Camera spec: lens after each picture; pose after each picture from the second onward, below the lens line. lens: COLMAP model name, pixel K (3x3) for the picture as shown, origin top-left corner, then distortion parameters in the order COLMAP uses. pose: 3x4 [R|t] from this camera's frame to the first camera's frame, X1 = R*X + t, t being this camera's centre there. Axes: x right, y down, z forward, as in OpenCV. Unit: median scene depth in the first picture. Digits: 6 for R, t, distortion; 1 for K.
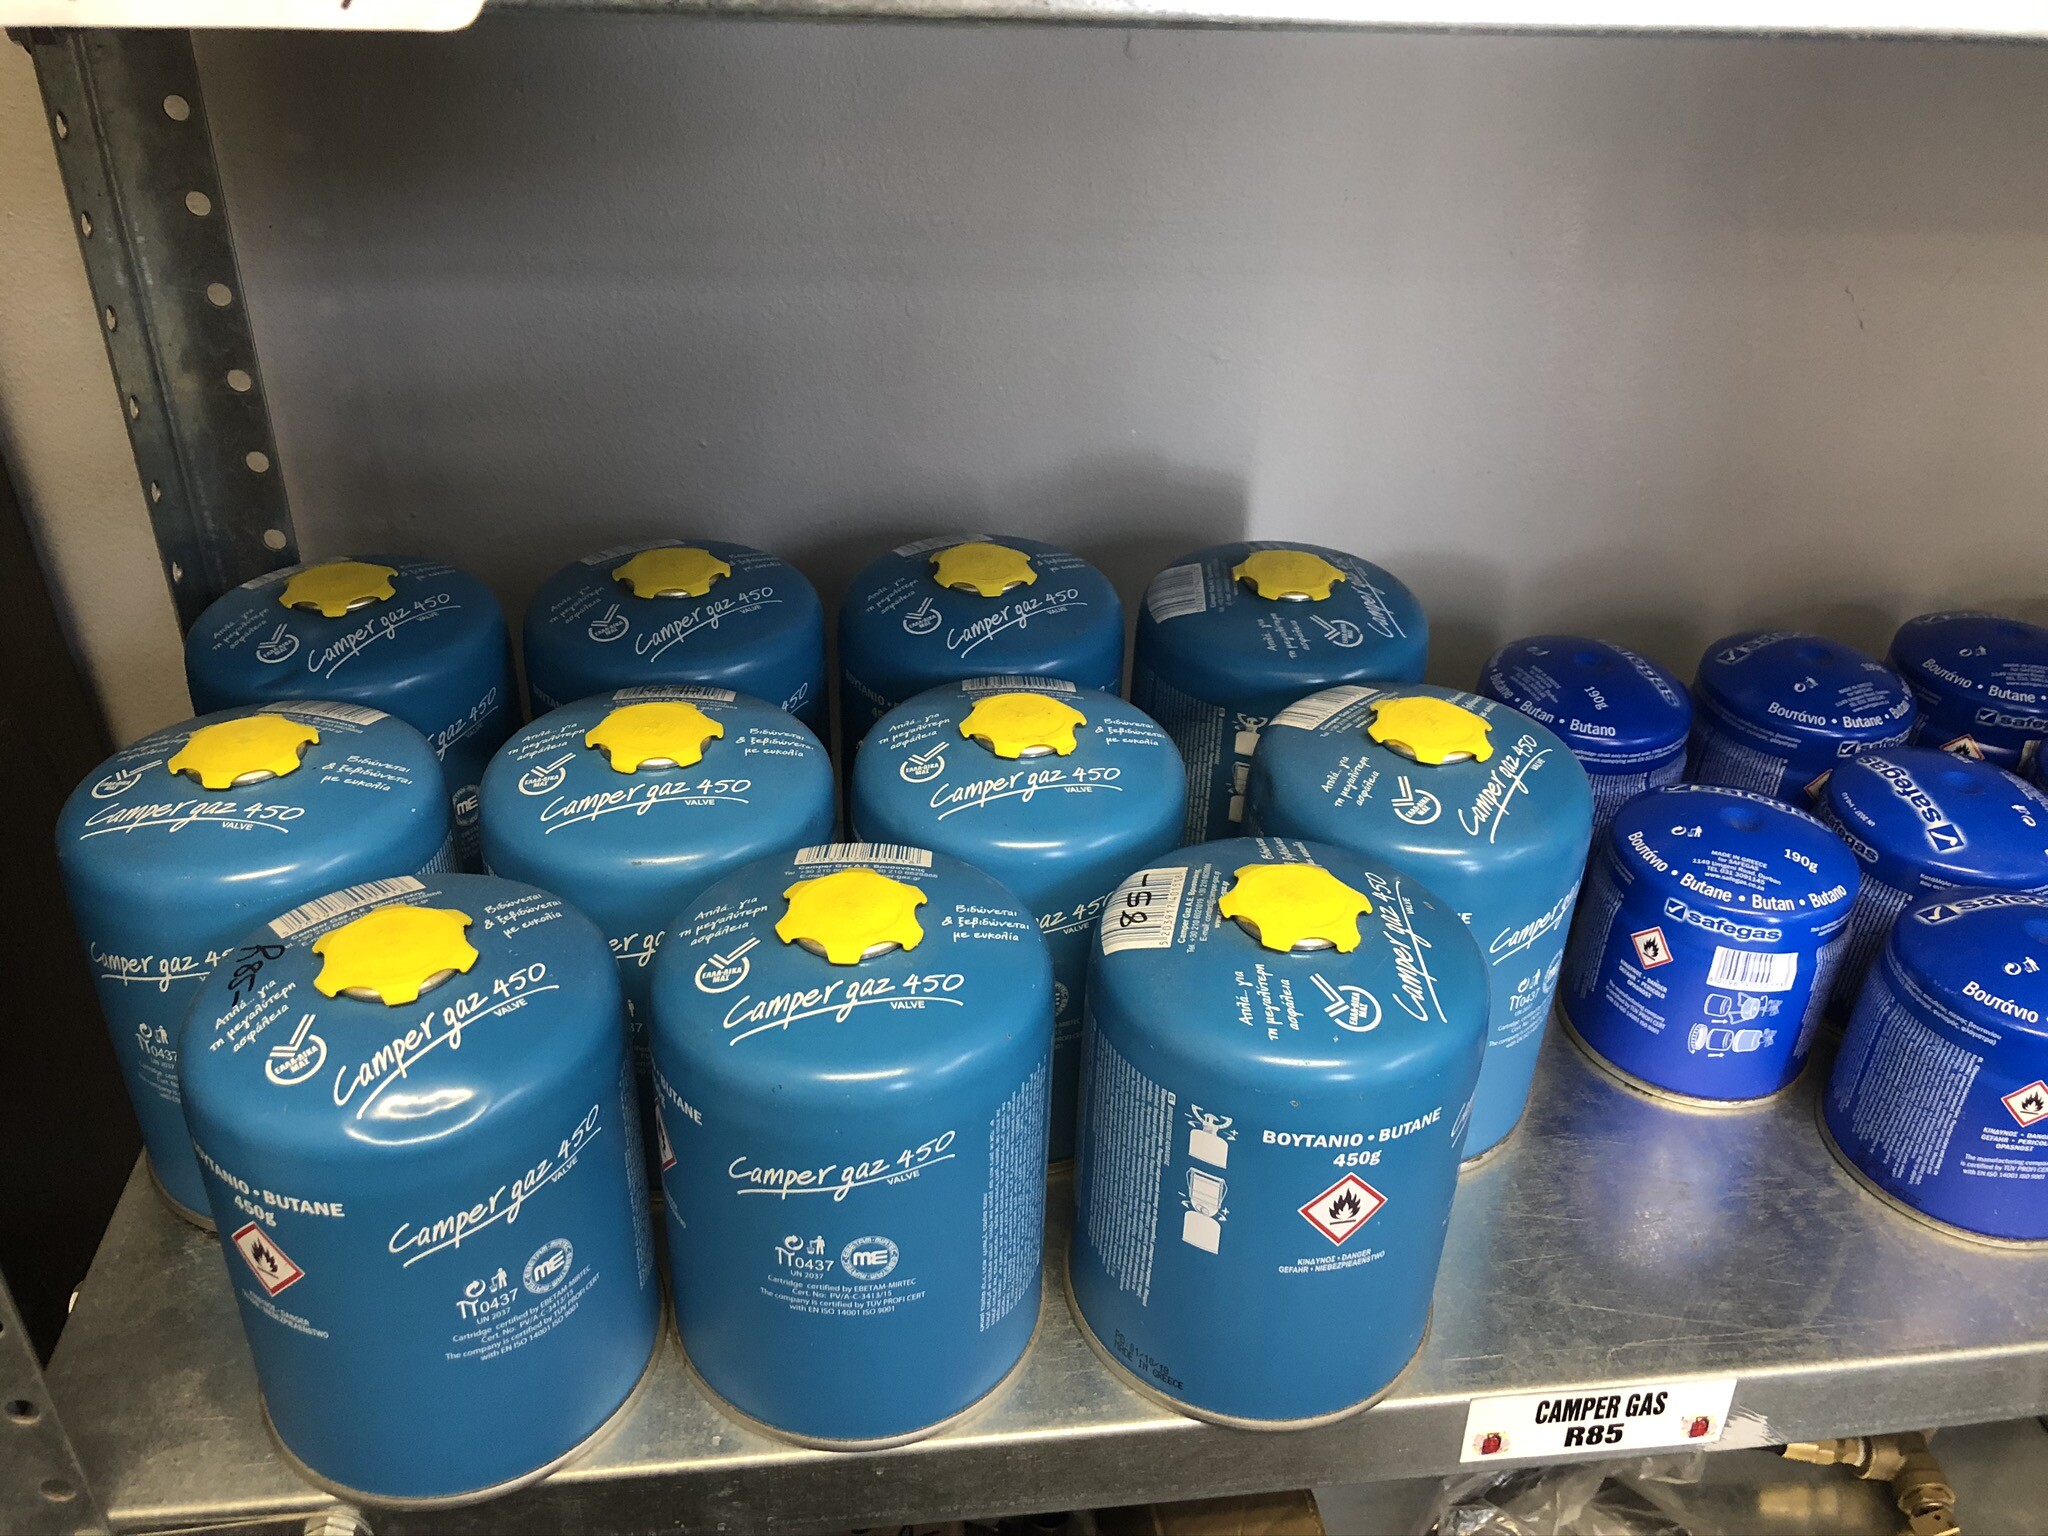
lens RADIAL K [[1702.2, 0, 1024.0], [0, 1702.2, 768.0], [0, 0, 1]] dist [0.033851, -0.002132]
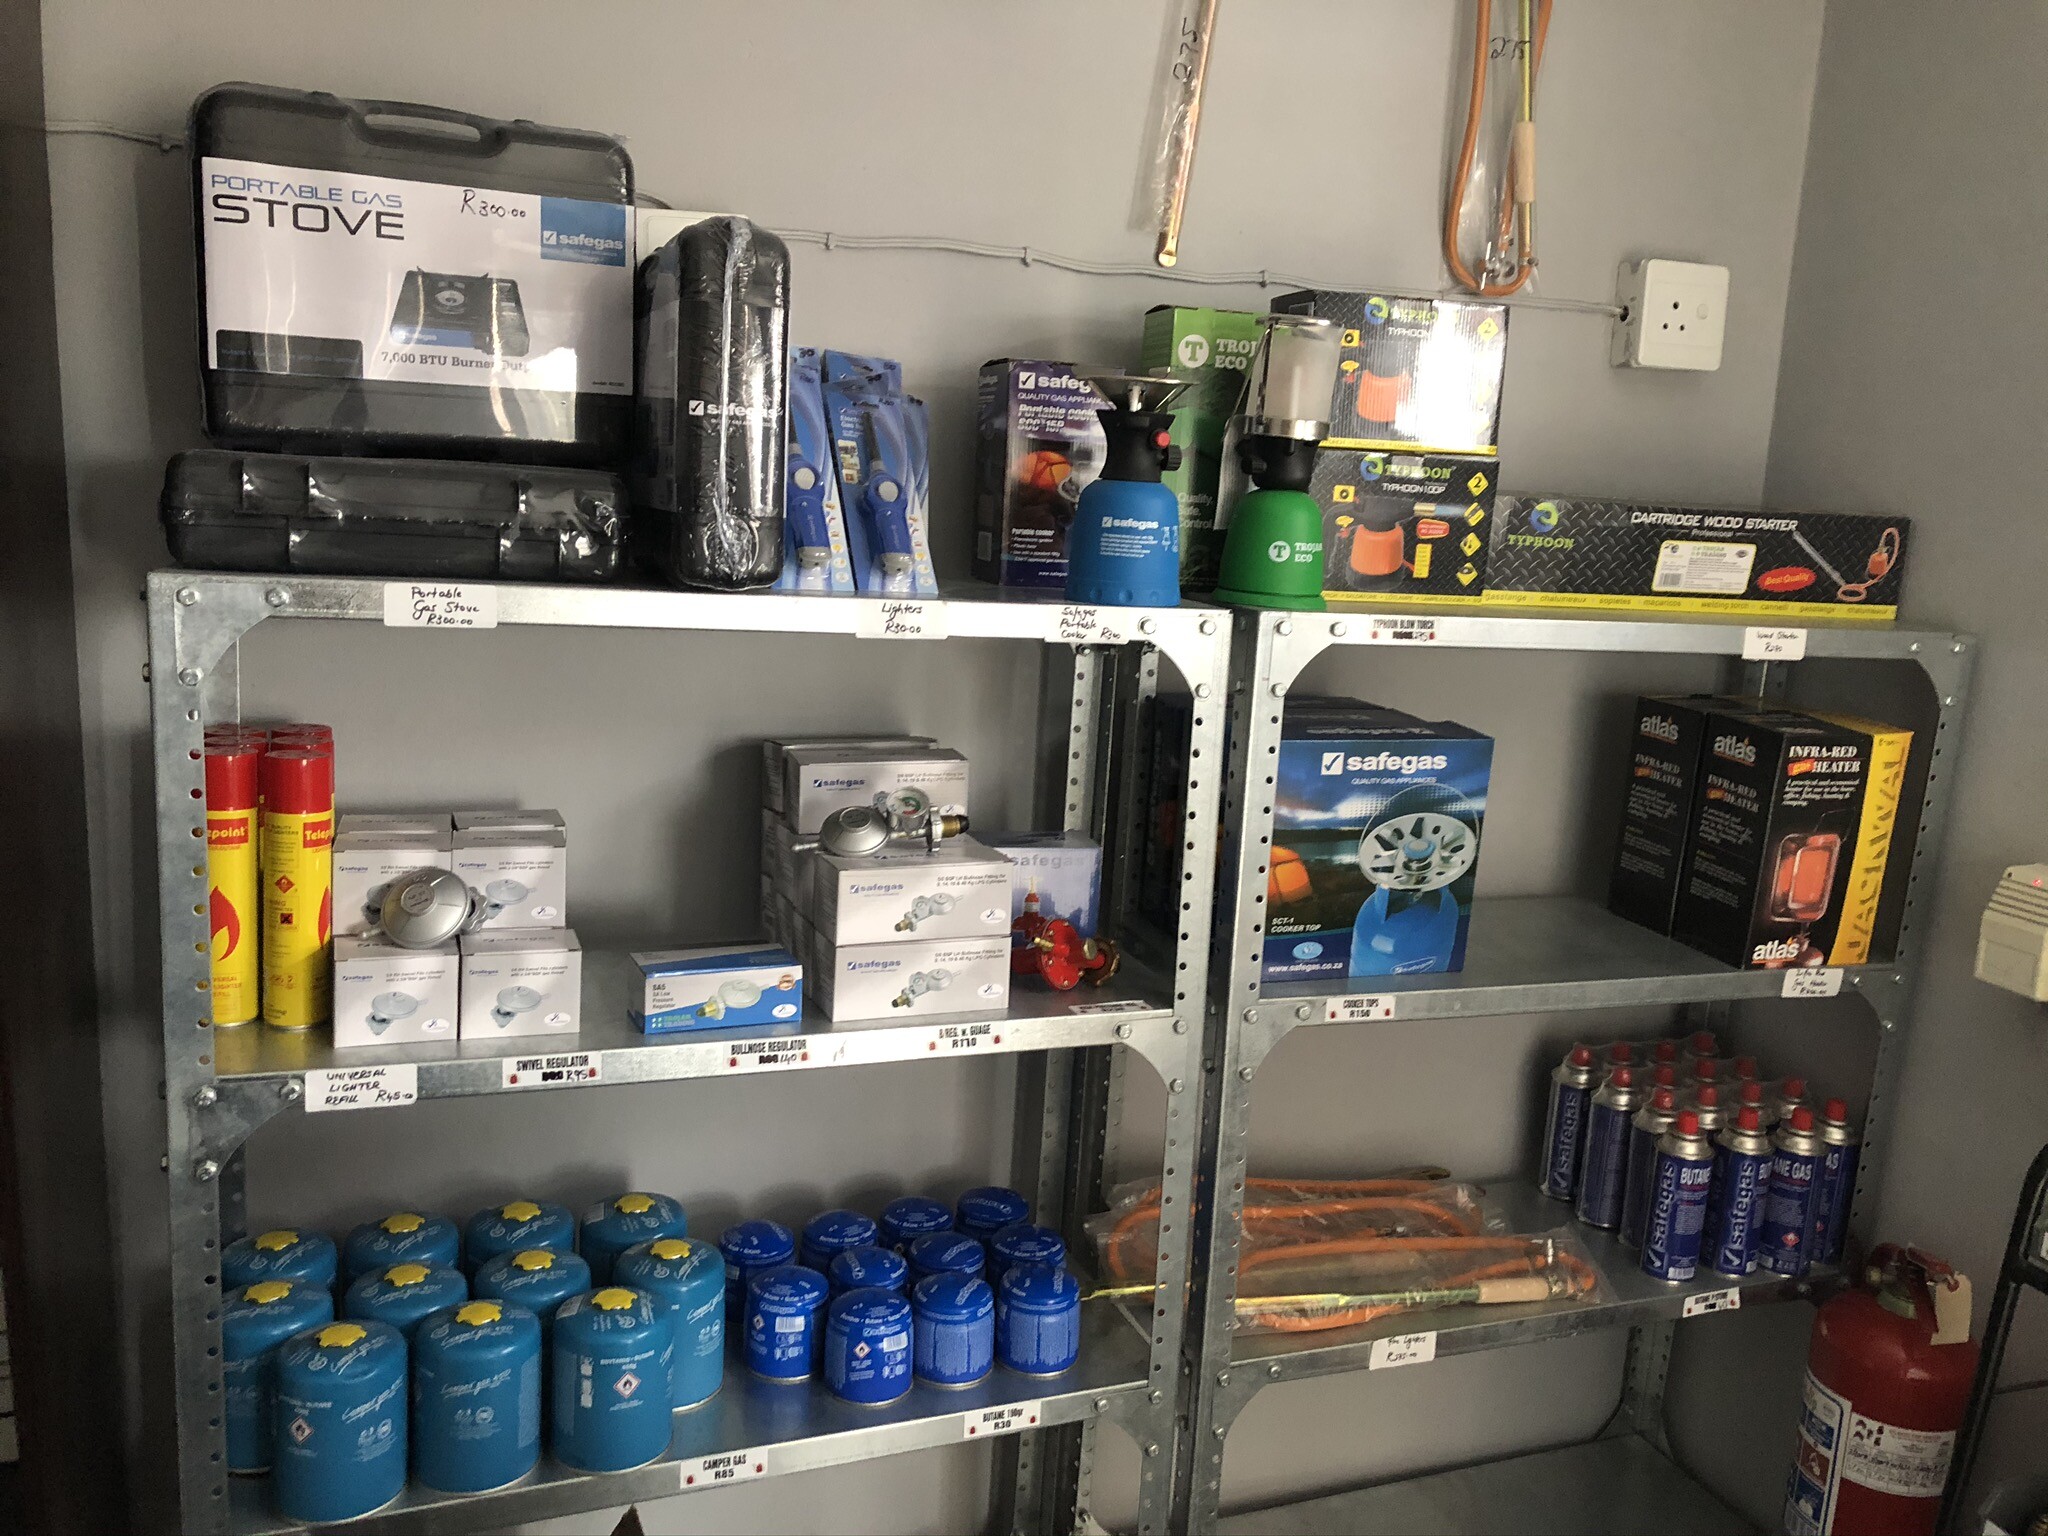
lens RADIAL K [[1702.2, 0, 1024.0], [0, 1702.2, 768.0], [0, 0, 1]] dist [0.033851, -0.002132]
pose [[0.967197, -0.021623, 0.253104, 0.097996], [0.114227, 0.926976, -0.357307, 0.376118], [-0.226895, 0.374498, 0.899038, -2.436312]]
